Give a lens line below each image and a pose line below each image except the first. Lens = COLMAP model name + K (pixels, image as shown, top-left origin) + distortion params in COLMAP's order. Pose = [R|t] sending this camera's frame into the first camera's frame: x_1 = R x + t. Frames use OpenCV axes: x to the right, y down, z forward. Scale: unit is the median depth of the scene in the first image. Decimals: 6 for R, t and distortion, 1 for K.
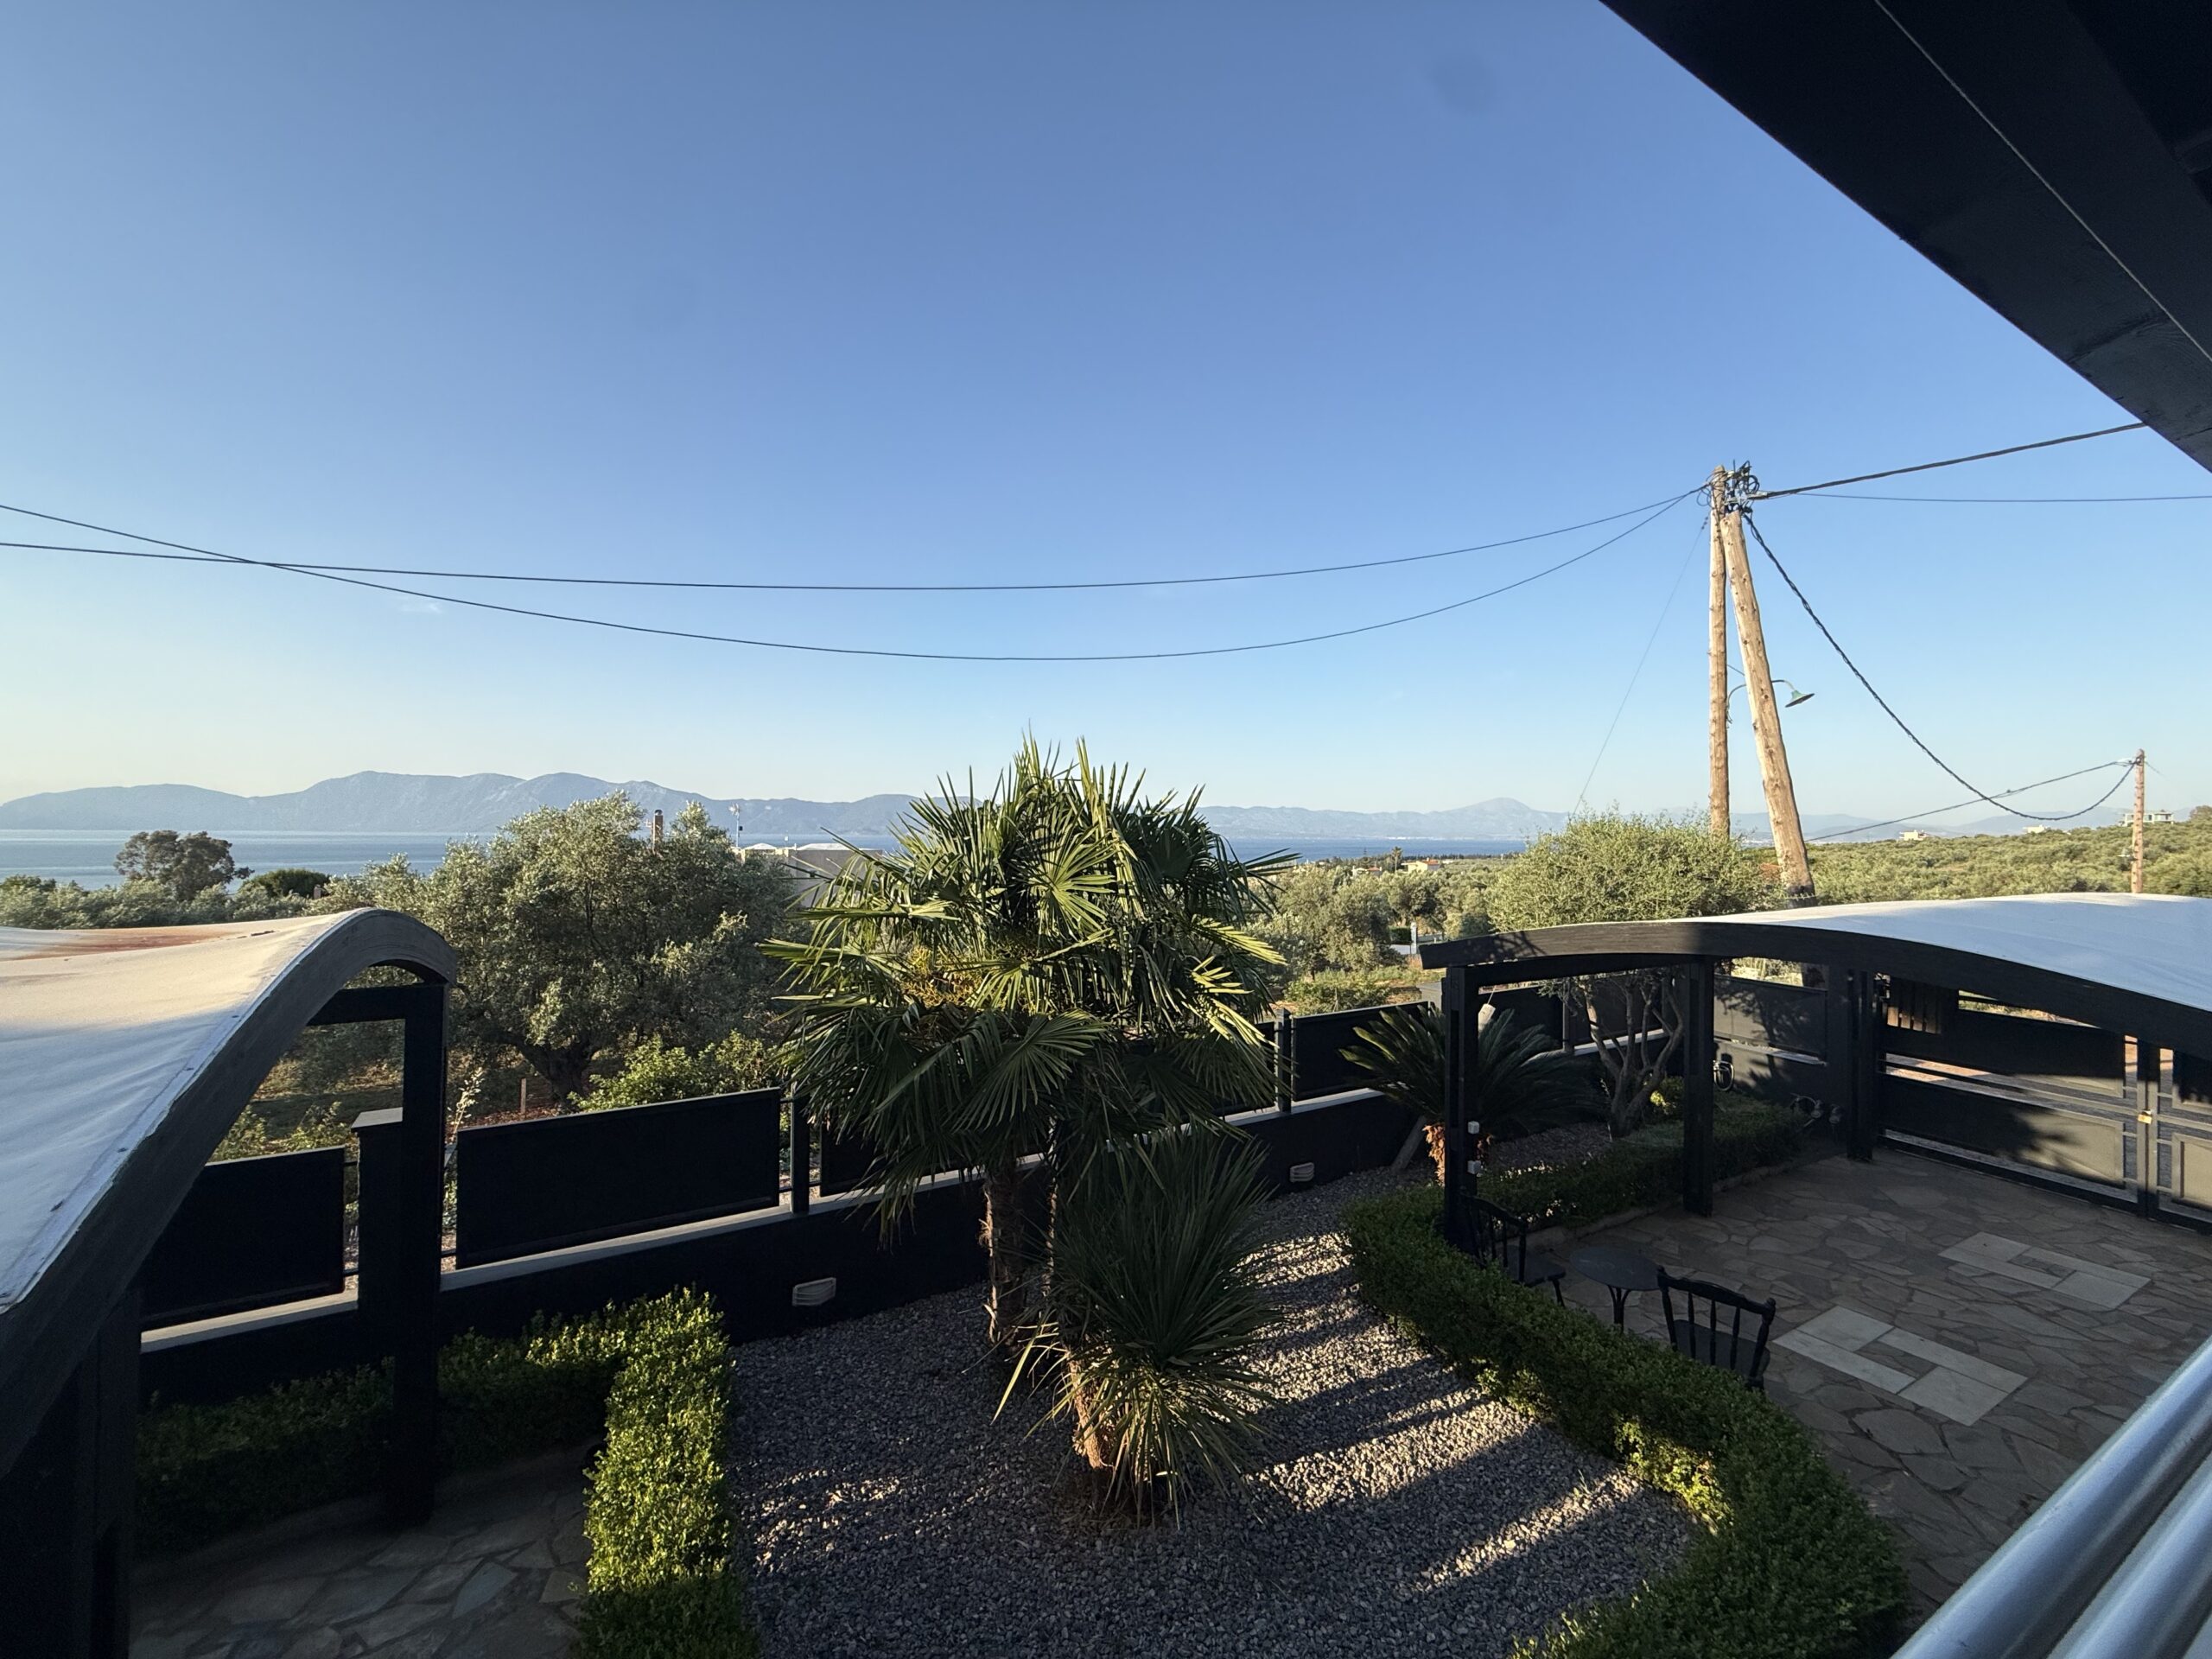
lens RADIAL K [[915.1, 0, 1106.0], [0, 915.1, 829.5], [0, 0, 1]] dist [0.014328, -0.000184]
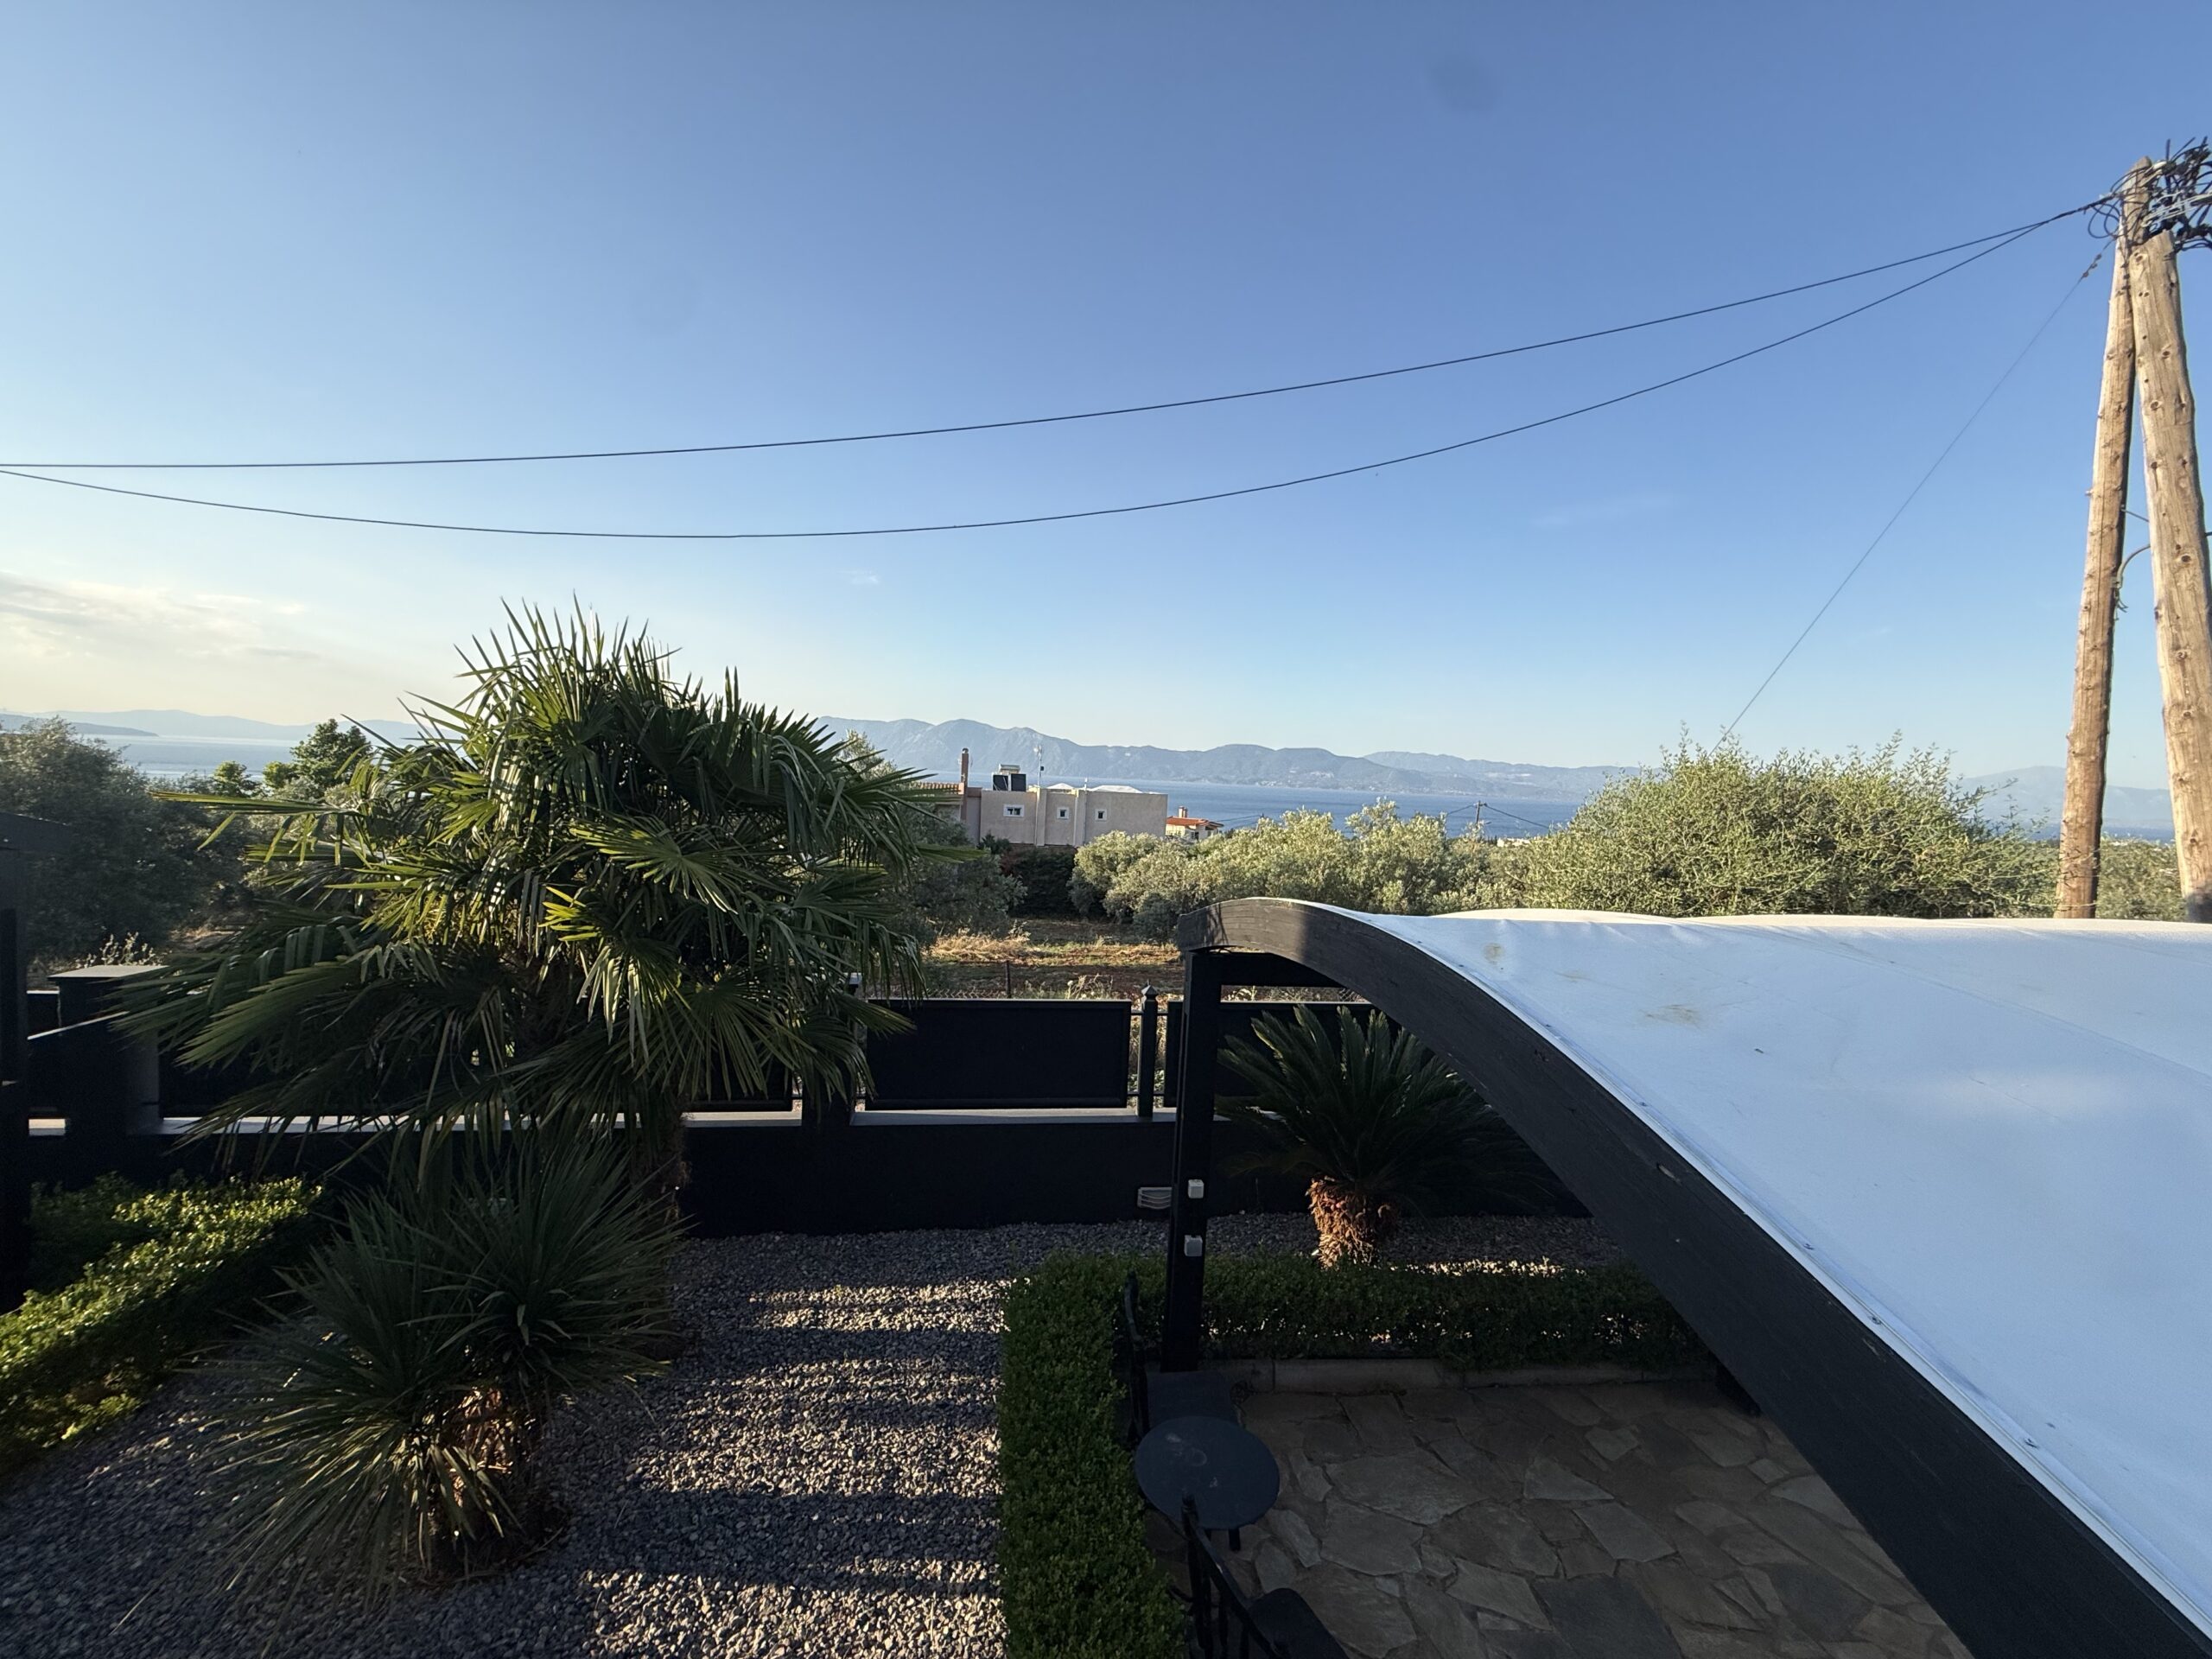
lens RADIAL K [[877.7, 0, 1102.9], [0, 877.7, 833.6], [0, 0, 1]] dist [-0.000260, -0.000145]
pose [[0.909404, 0.054255, -0.412359, 0.335923], [-0.028998, 0.997313, 0.067268, 0.007968], [0.414901, -0.049216, 0.908534, 0.221365]]
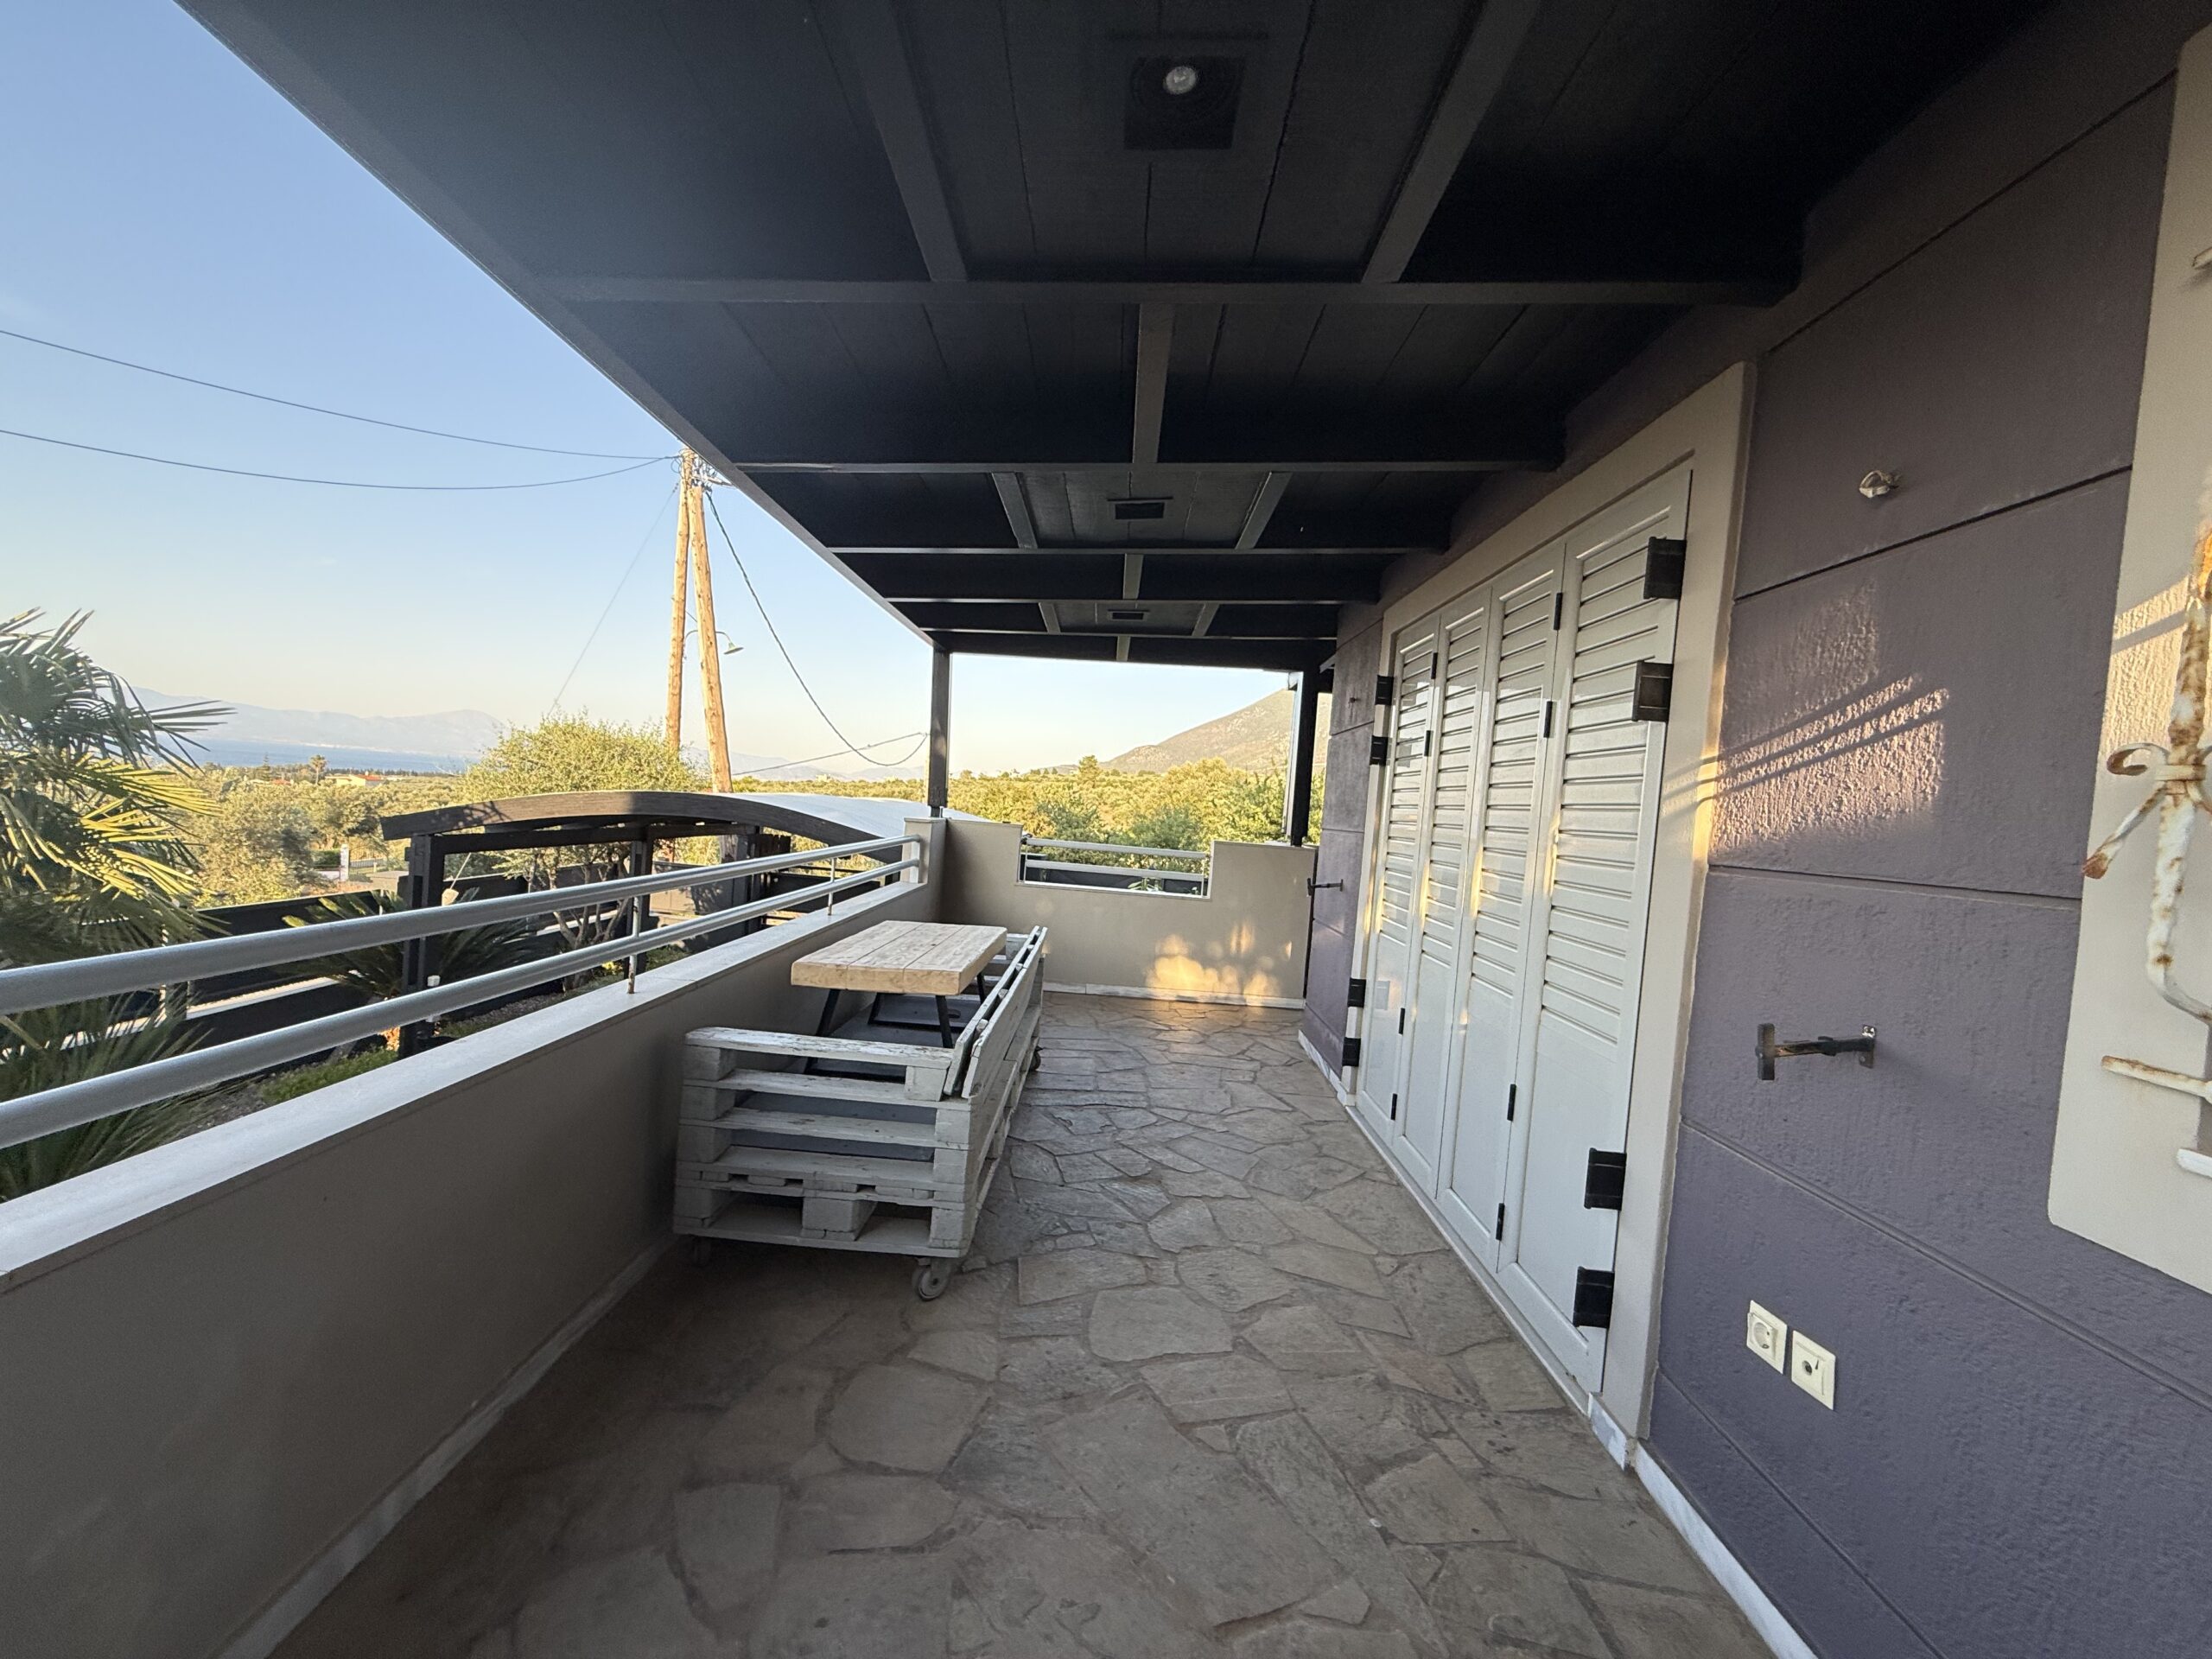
lens RADIAL K [[902.9, 0, 1116.5], [0, 902.9, 842.0], [0, 0, 1]] dist [-0.001127, 0.000204]
pose [[0.513900, 0.002397, 0.857847, -0.064846], [-0.083356, 0.995404, 0.047154, 0.023864], [-0.853791, -0.095739, 0.511738, -0.142985]]
